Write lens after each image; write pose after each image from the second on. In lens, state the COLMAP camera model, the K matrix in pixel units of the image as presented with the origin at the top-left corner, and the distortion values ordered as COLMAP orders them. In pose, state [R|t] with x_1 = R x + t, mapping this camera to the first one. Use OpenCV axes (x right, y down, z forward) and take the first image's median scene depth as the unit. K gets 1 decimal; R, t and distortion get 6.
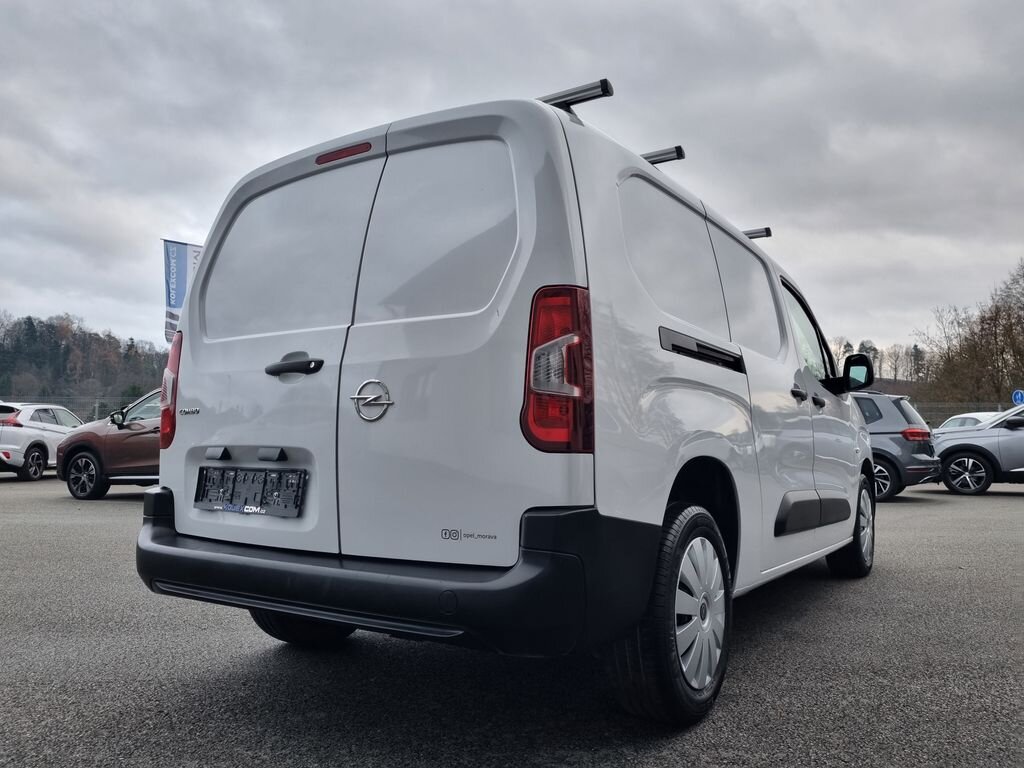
lens RADIAL K [[778.8, 0, 514.2], [0, 778.8, 388.8], [0, 0, 1]] dist [0.034772, -0.000165]
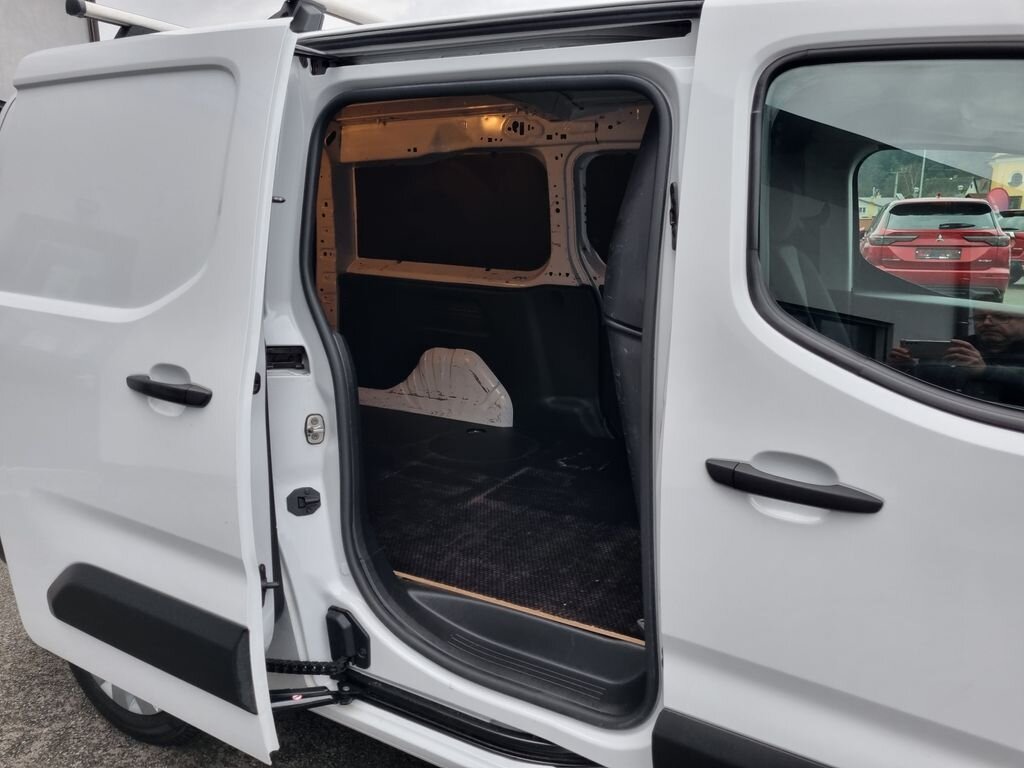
lens RADIAL K [[782.8, 0, 512.3], [0, 782.8, 388.6], [0, 0, 1]] dist [0.017200, -0.001945]
pose [[0.074867, 0.212605, -0.974266, 1.045282], [0.058716, 0.974373, 0.217141, -0.145408], [0.995463, -0.073462, 0.060465, 1.366864]]
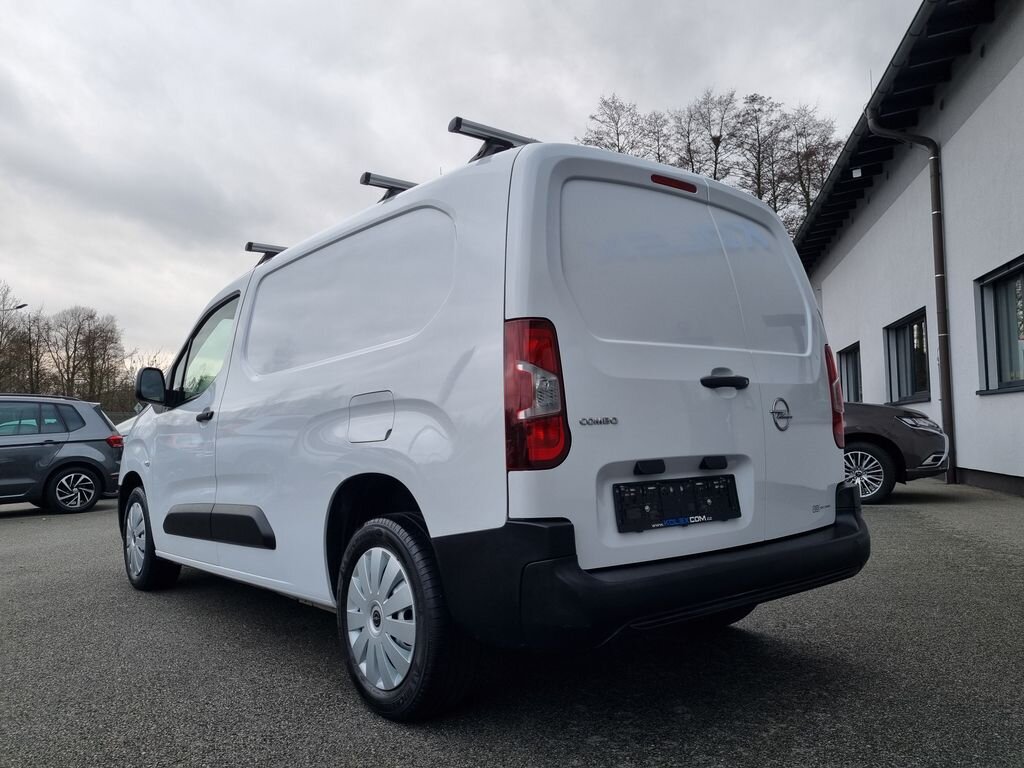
lens RADIAL K [[782.8, 0, 512.3], [0, 782.8, 388.6], [0, 0, 1]] dist [0.017200, -0.001945]
pose [[0.300230, 0.041390, 0.952968, -1.324260], [-0.033461, 0.998900, -0.032843, 0.026152], [-0.953280, -0.022027, 0.301285, 0.891782]]
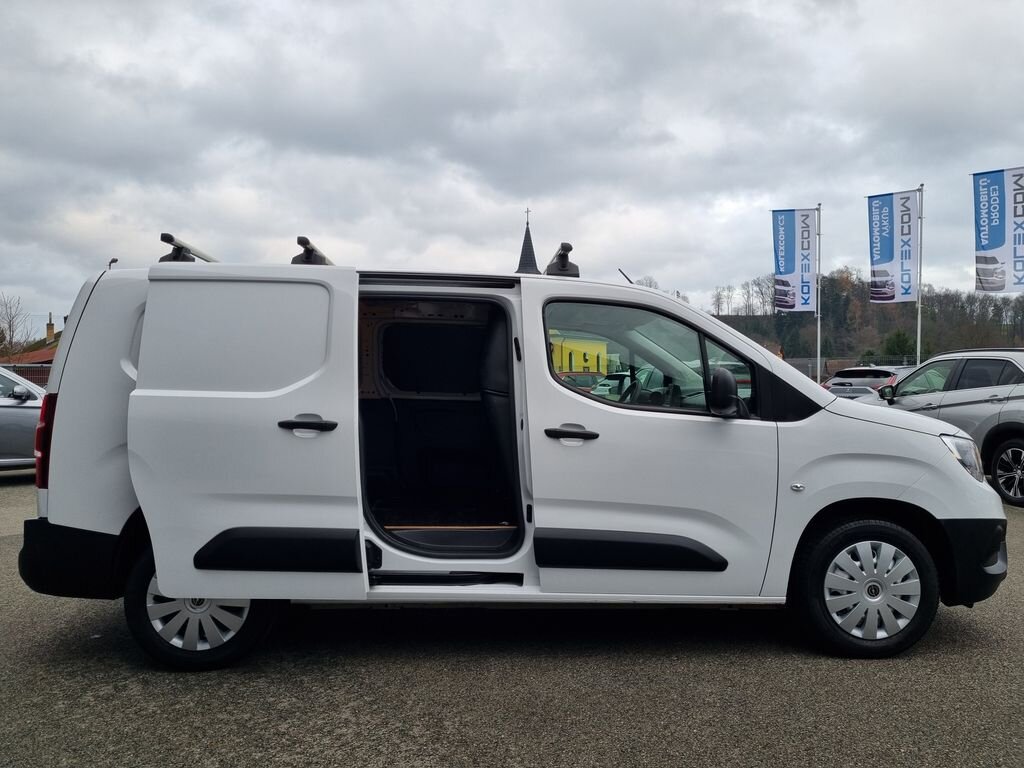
lens RADIAL K [[783.4, 0, 508.1], [0, 783.4, 384.6], [0, 0, 1]] dist [0.015077, -0.003451]
pose [[0.579780, -0.004734, -0.814759, 1.702711], [0.058979, 0.997604, 0.036172, -0.122582], [0.812635, -0.069025, 0.578670, 0.643171]]
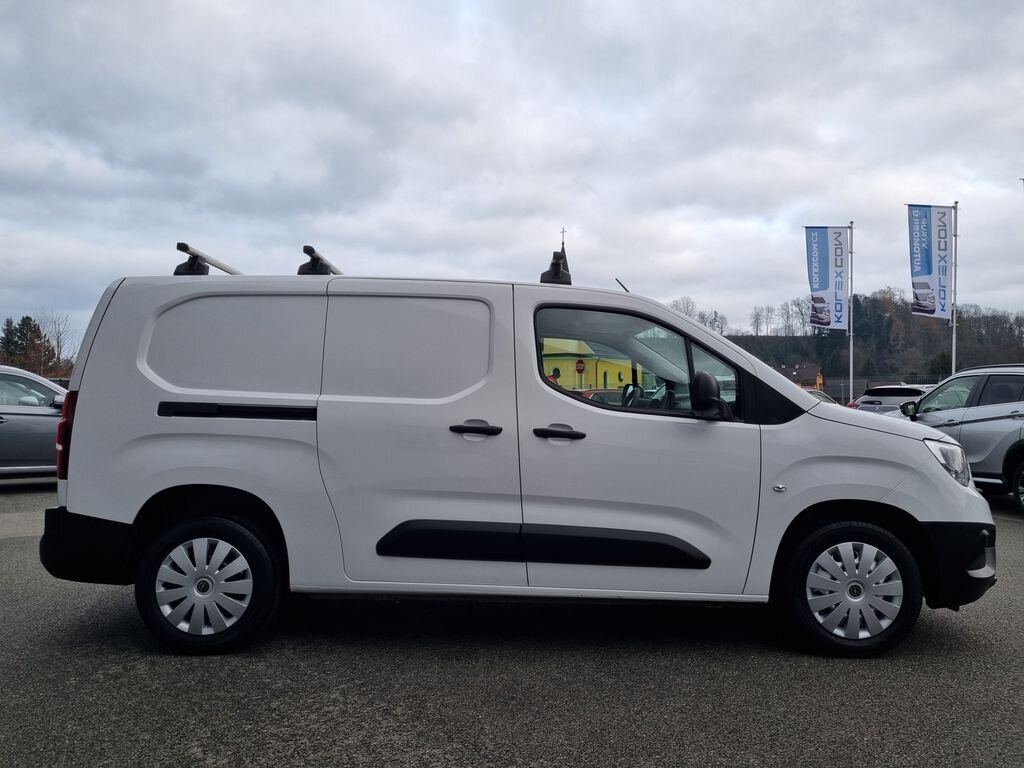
lens RADIAL K [[782.8, 0, 512.3], [0, 782.8, 388.6], [0, 0, 1]] dist [0.017200, -0.001945]
pose [[0.544860, -0.017445, -0.838346, 1.804867], [0.052607, 0.998525, 0.013412, -0.084950], [0.836875, -0.051410, 0.544974, 0.676793]]
